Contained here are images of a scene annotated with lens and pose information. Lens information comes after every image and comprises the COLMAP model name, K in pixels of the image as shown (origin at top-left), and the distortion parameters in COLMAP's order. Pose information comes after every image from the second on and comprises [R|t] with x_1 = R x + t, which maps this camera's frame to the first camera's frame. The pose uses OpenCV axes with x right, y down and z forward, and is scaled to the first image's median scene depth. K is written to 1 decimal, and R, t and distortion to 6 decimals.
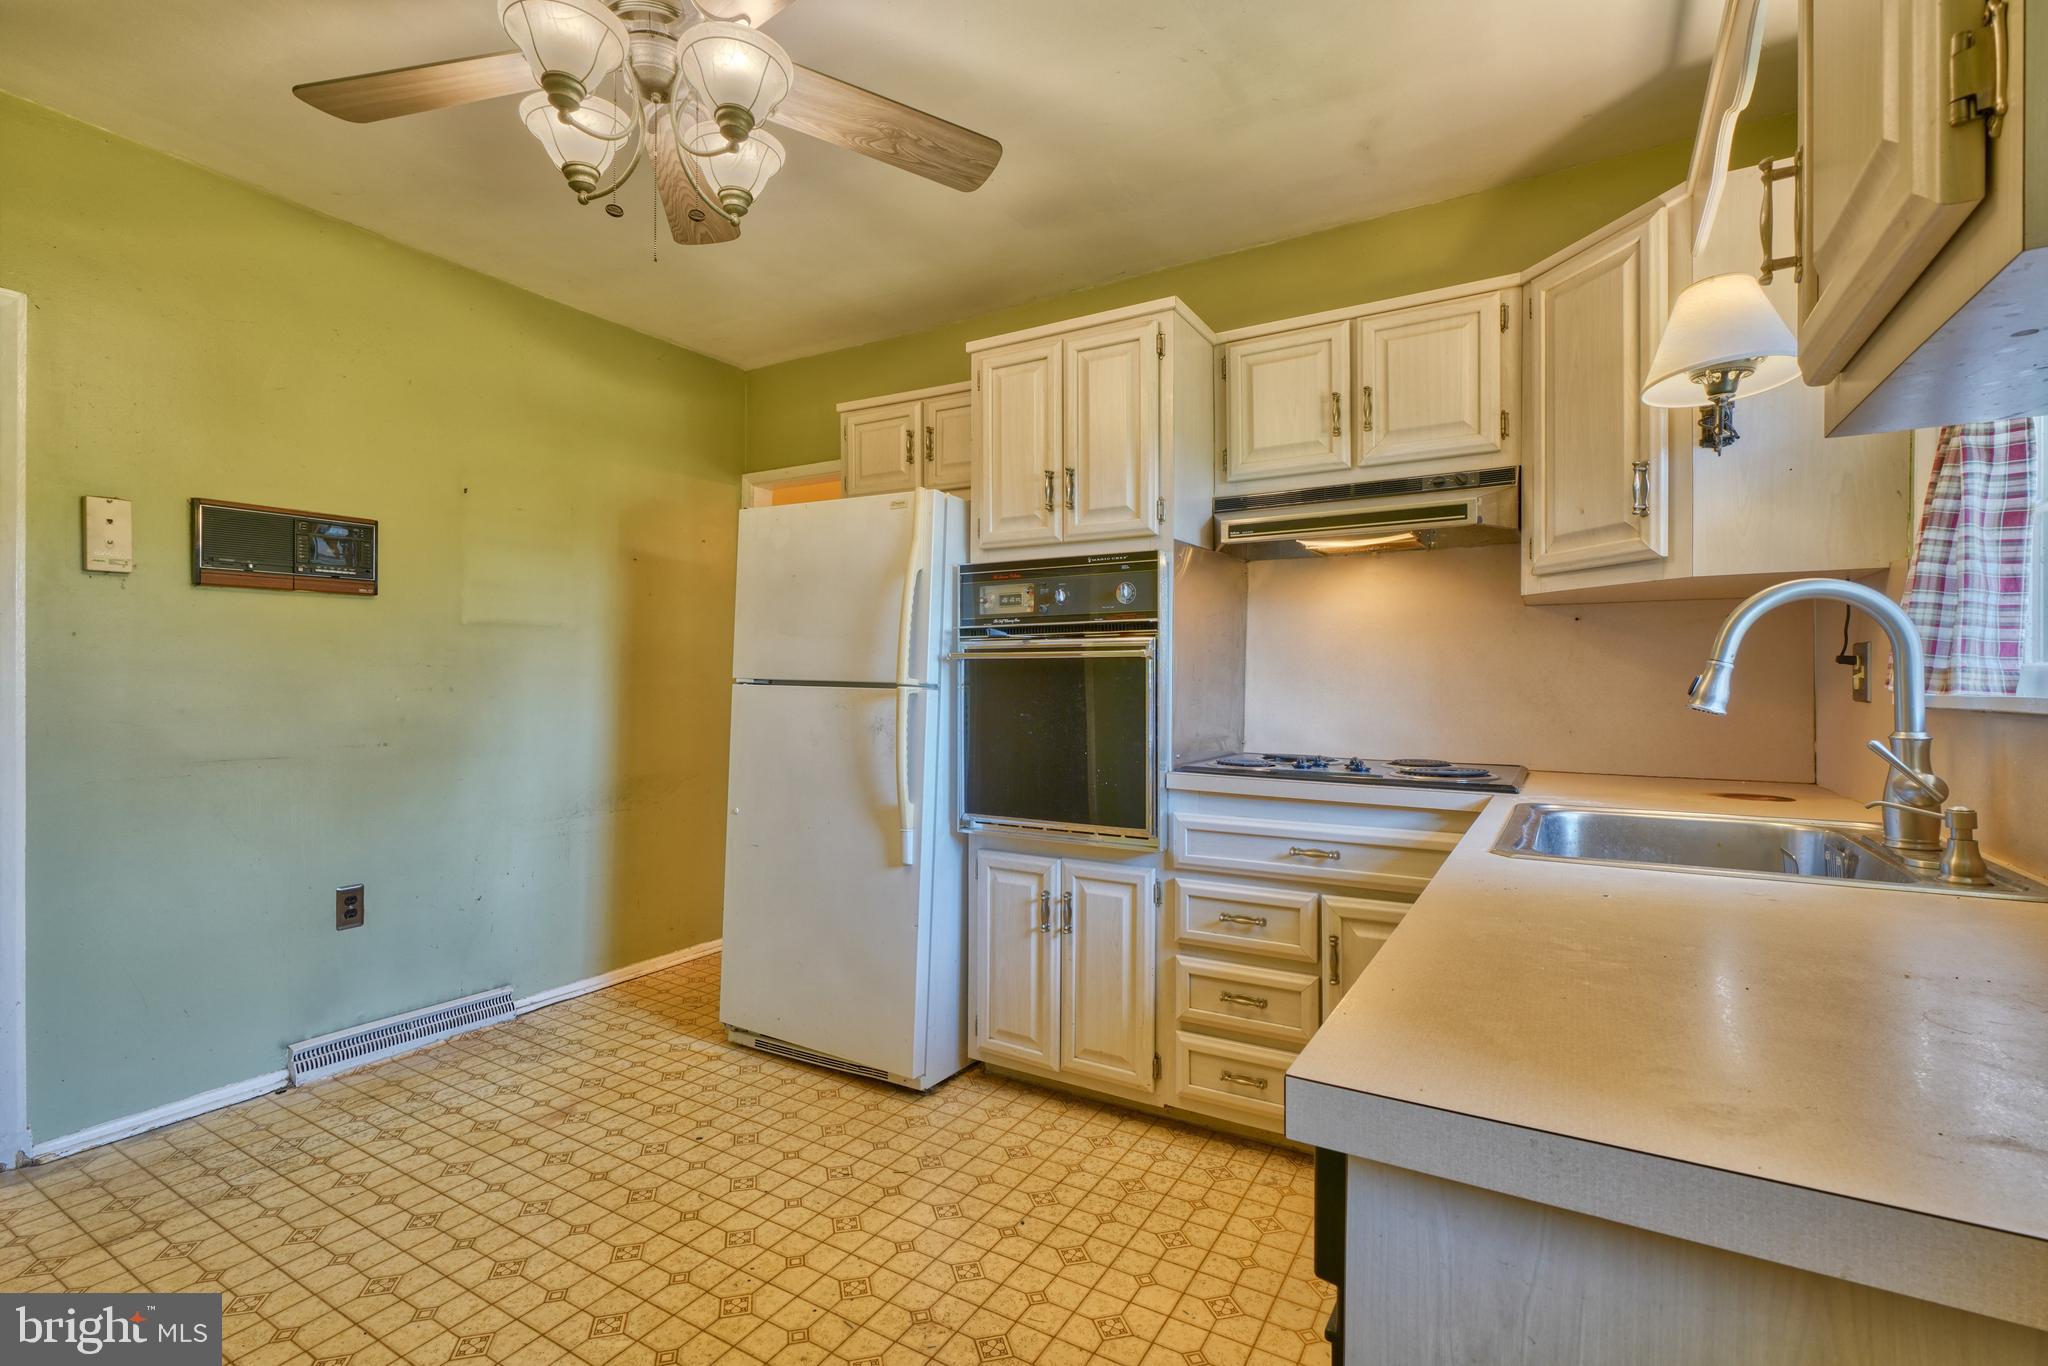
lens RADIAL K [[931.0, 0, 1024.0], [0, 931.0, 683.0], [0, 0, 1]] dist [-0.006291, -0.000729]
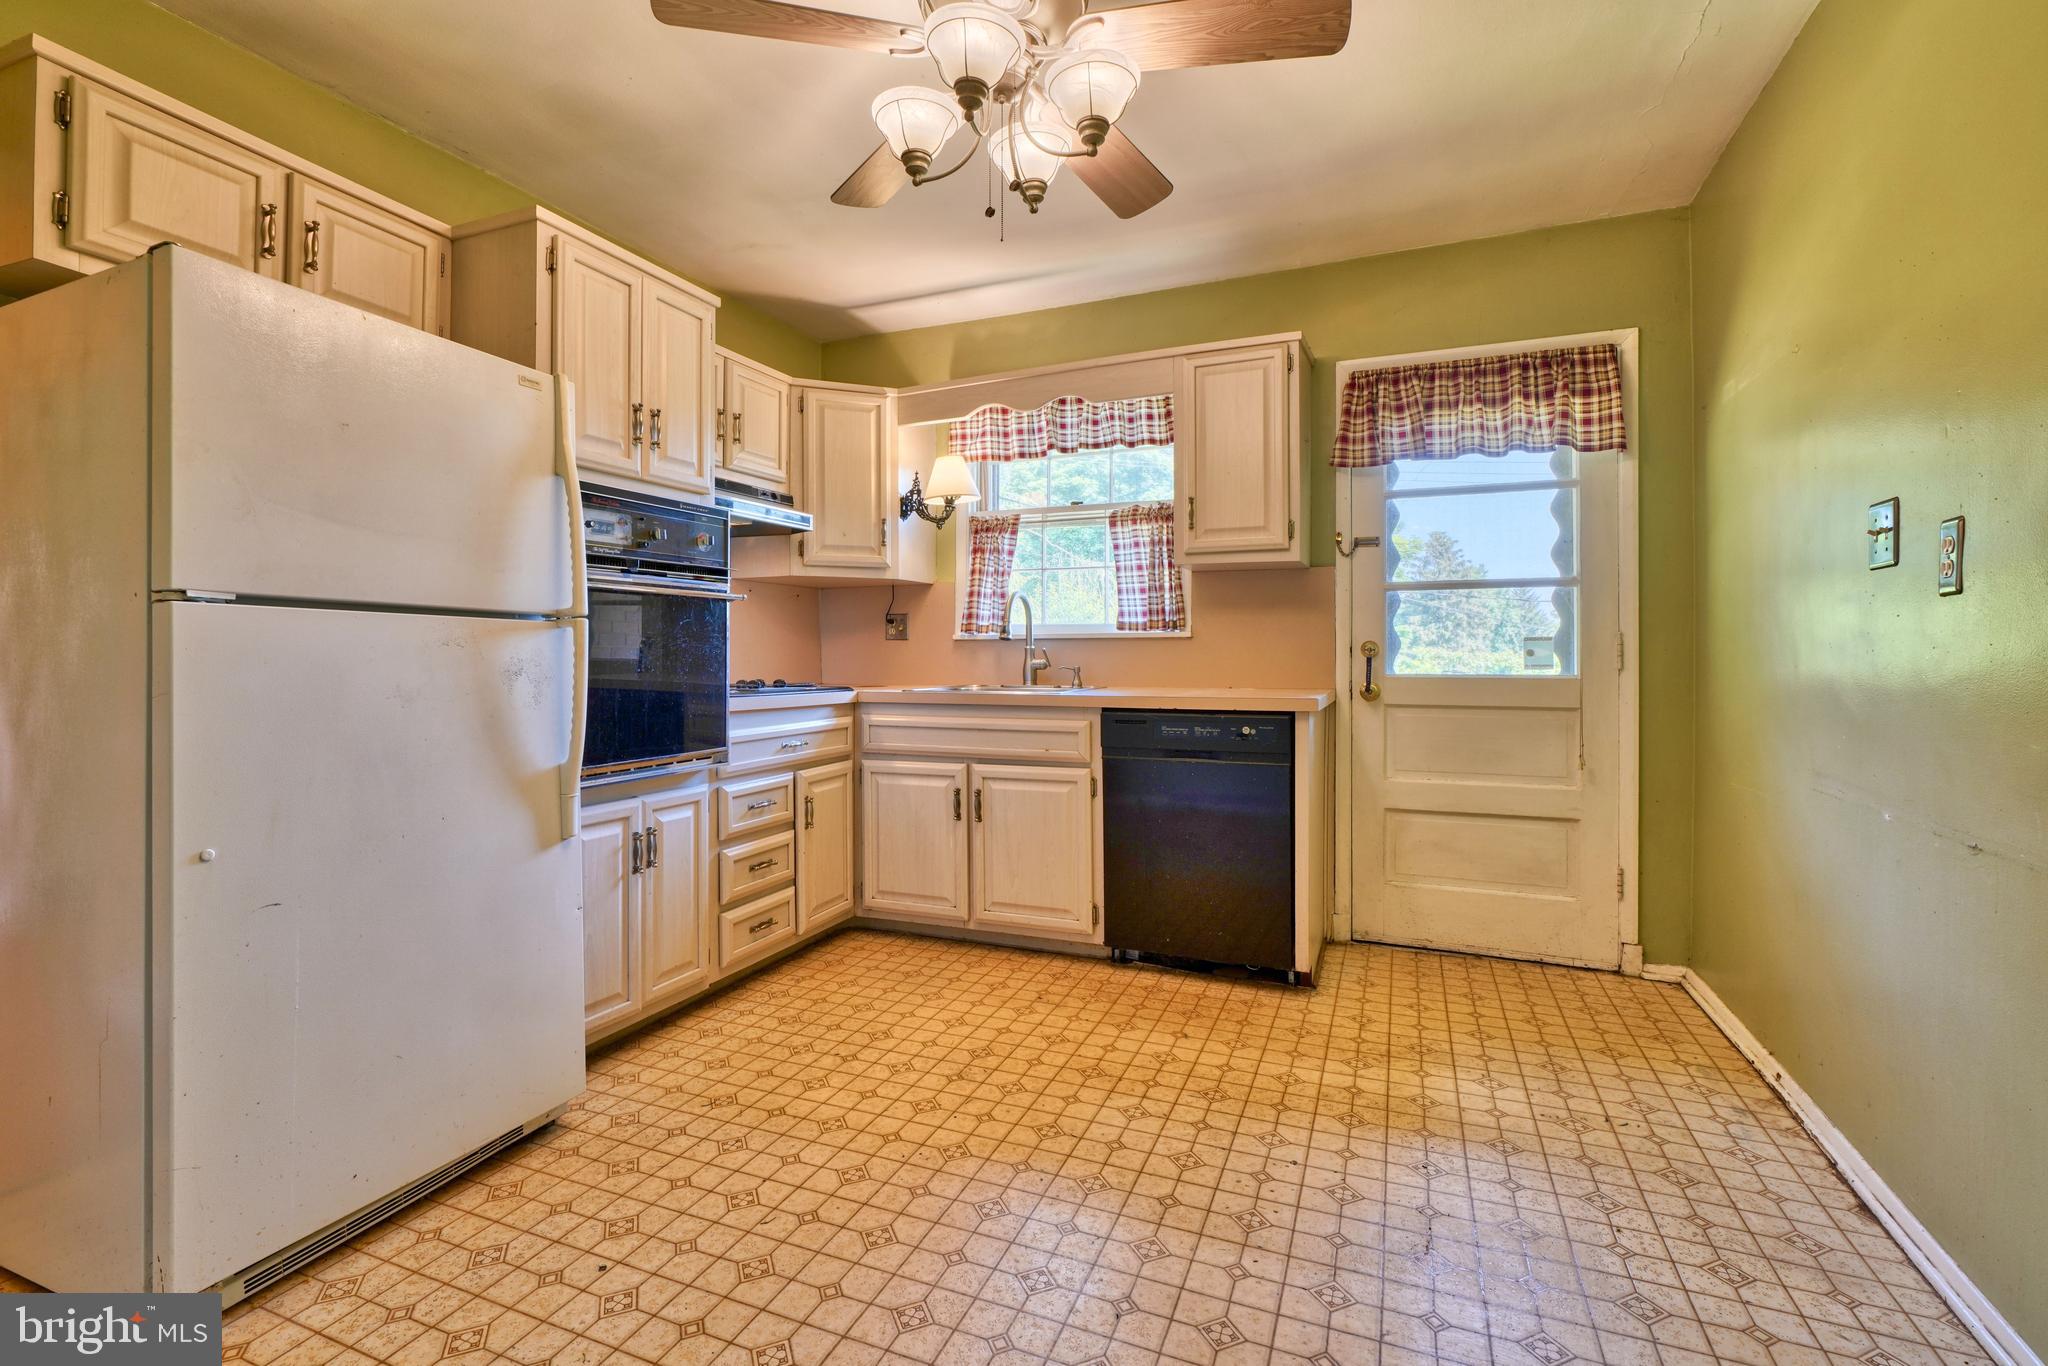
lens RADIAL K [[917.1, 0, 1017.1], [0, 917.1, 656.0], [0, 0, 1]] dist [-0.002604, -0.000271]
pose [[-0.136362, -0.007395, 0.990631, -1.118466], [0.000147, 0.999972, 0.007485, 0.035442], [-0.990659, 0.001166, -0.136357, 0.834024]]
